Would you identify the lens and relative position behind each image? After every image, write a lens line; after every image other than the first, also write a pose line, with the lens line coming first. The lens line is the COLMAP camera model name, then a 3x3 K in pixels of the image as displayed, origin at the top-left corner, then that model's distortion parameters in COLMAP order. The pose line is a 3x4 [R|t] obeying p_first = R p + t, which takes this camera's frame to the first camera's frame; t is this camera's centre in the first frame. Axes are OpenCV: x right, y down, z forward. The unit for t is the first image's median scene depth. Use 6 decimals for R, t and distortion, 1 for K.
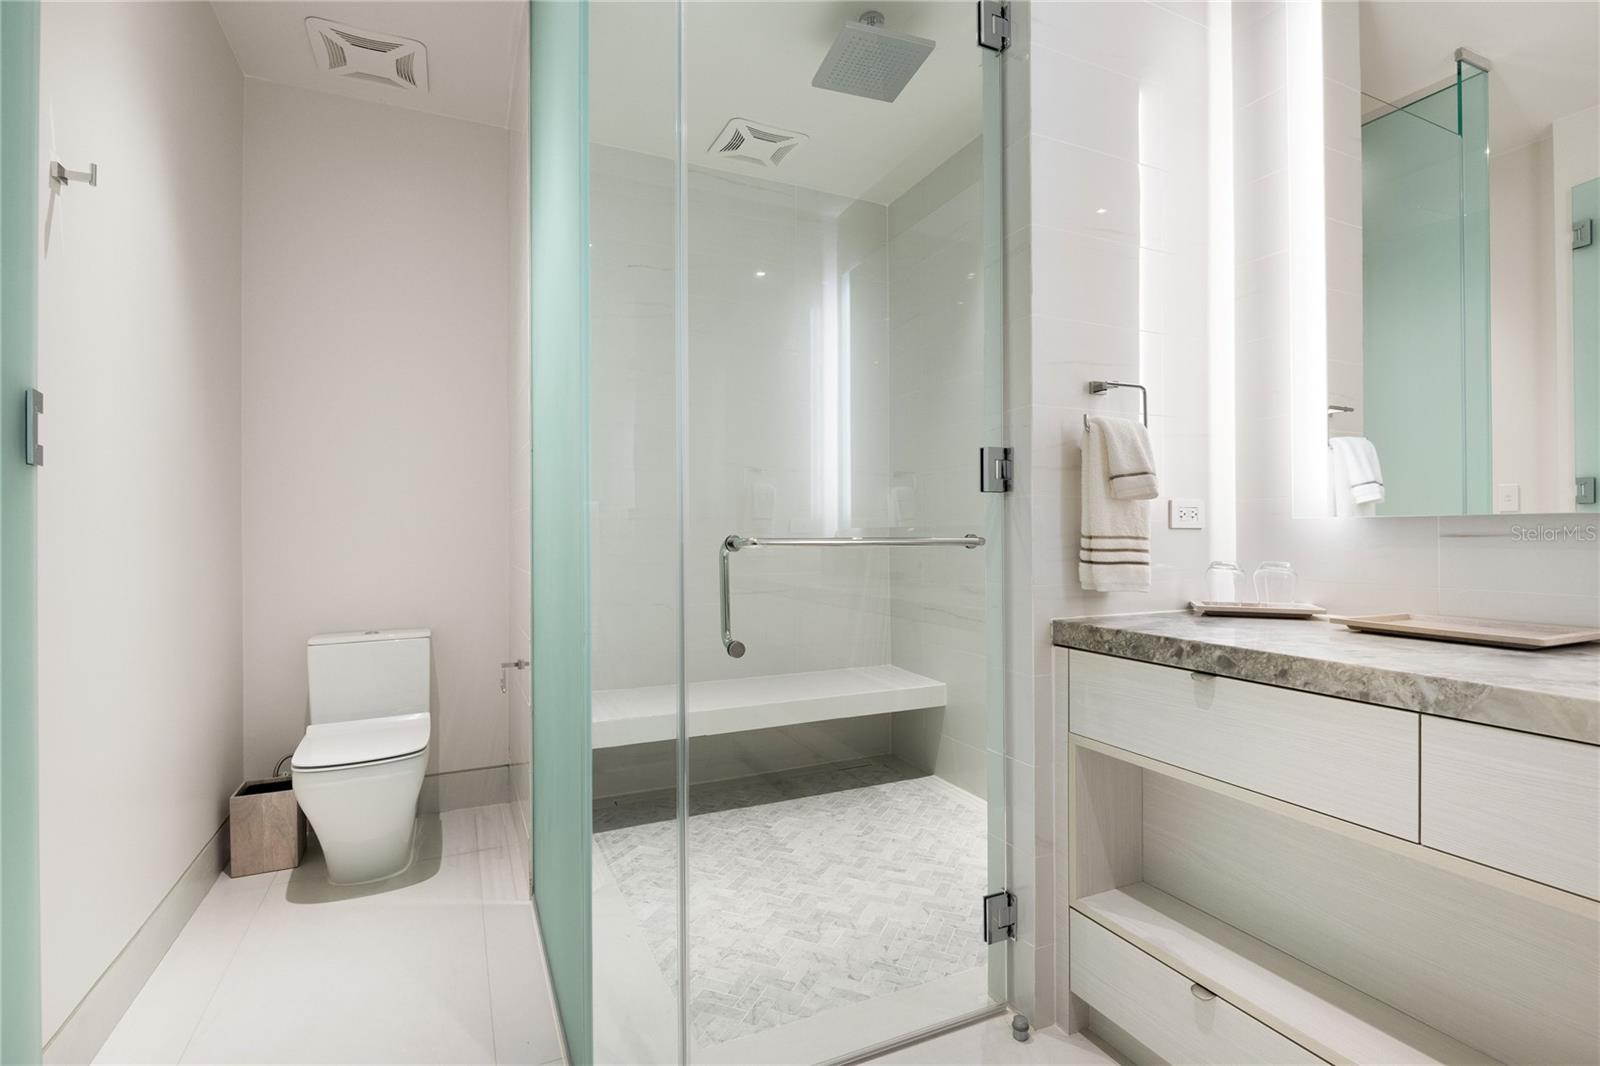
lens RADIAL K [[750.7, 0, 793.5], [0, 750.7, 526.4], [0, 0, 1]] dist [-0.005194, -0.002668]
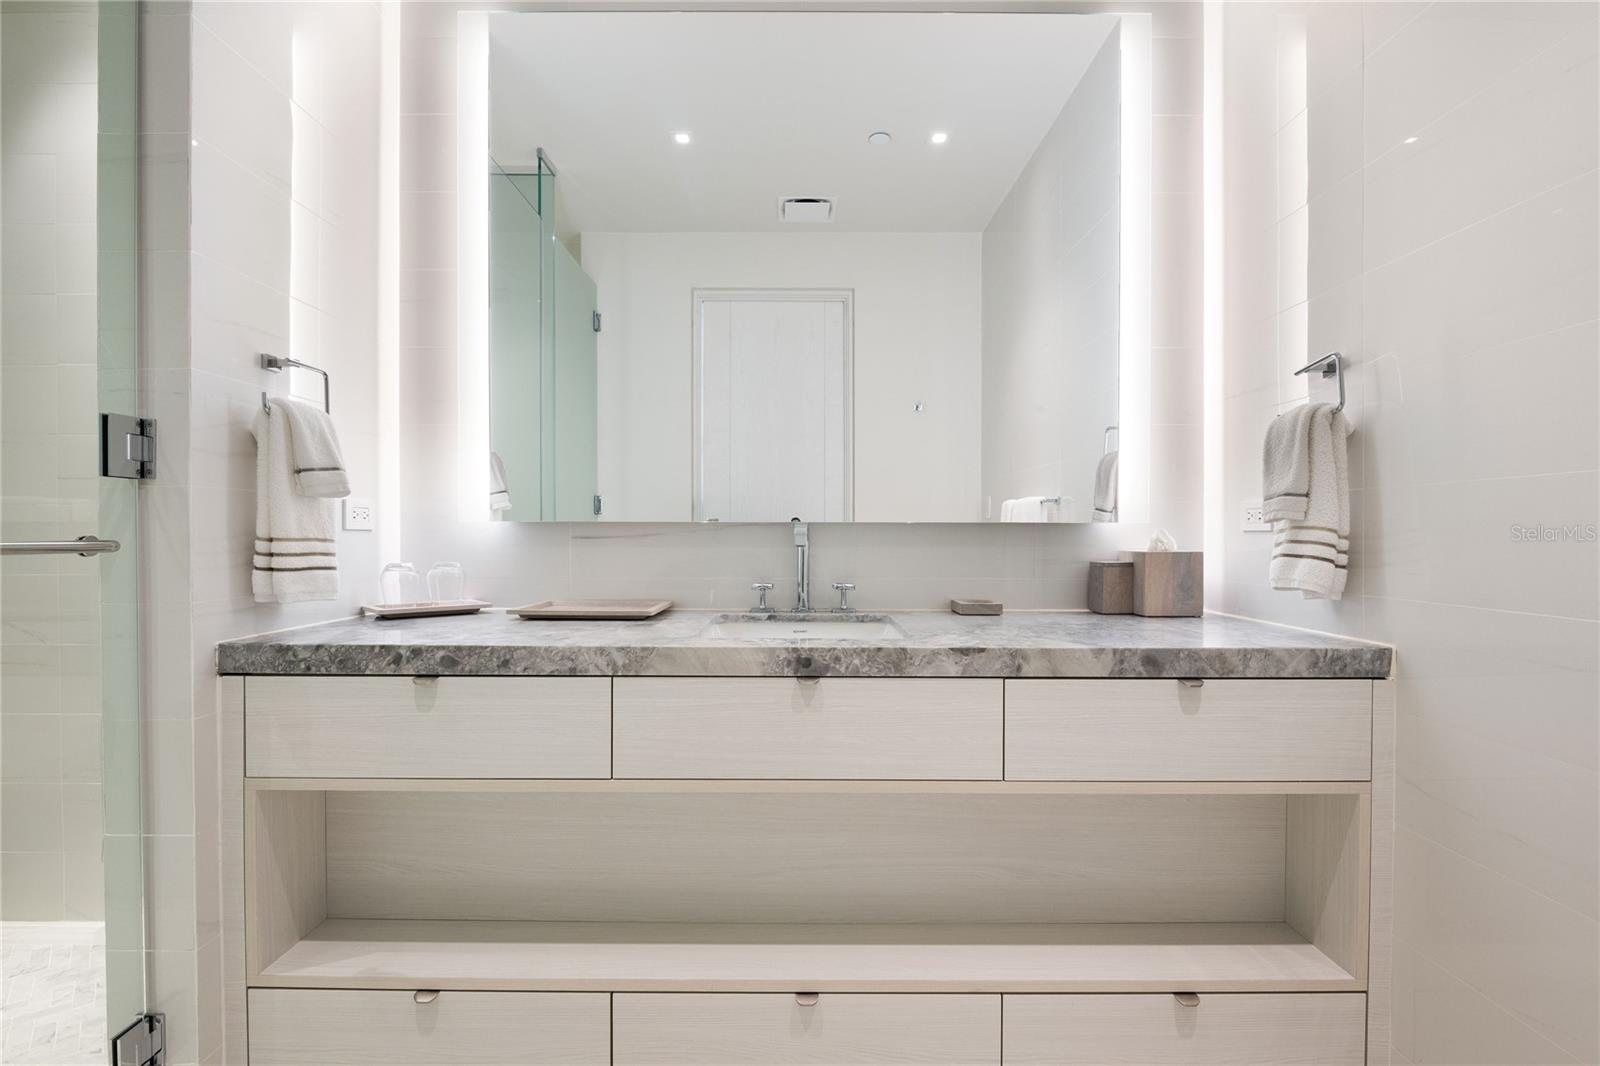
lens RADIAL K [[750.7, 0, 801.5], [0, 750.7, 538.9], [0, 0, 1]] dist [-0.005194, -0.002668]
pose [[0.418657, -0.003767, 0.908137, -0.117556], [-0.009815, 0.999914, 0.008672, 0.000463], [-0.908091, -0.012544, 0.418584, 0.107495]]
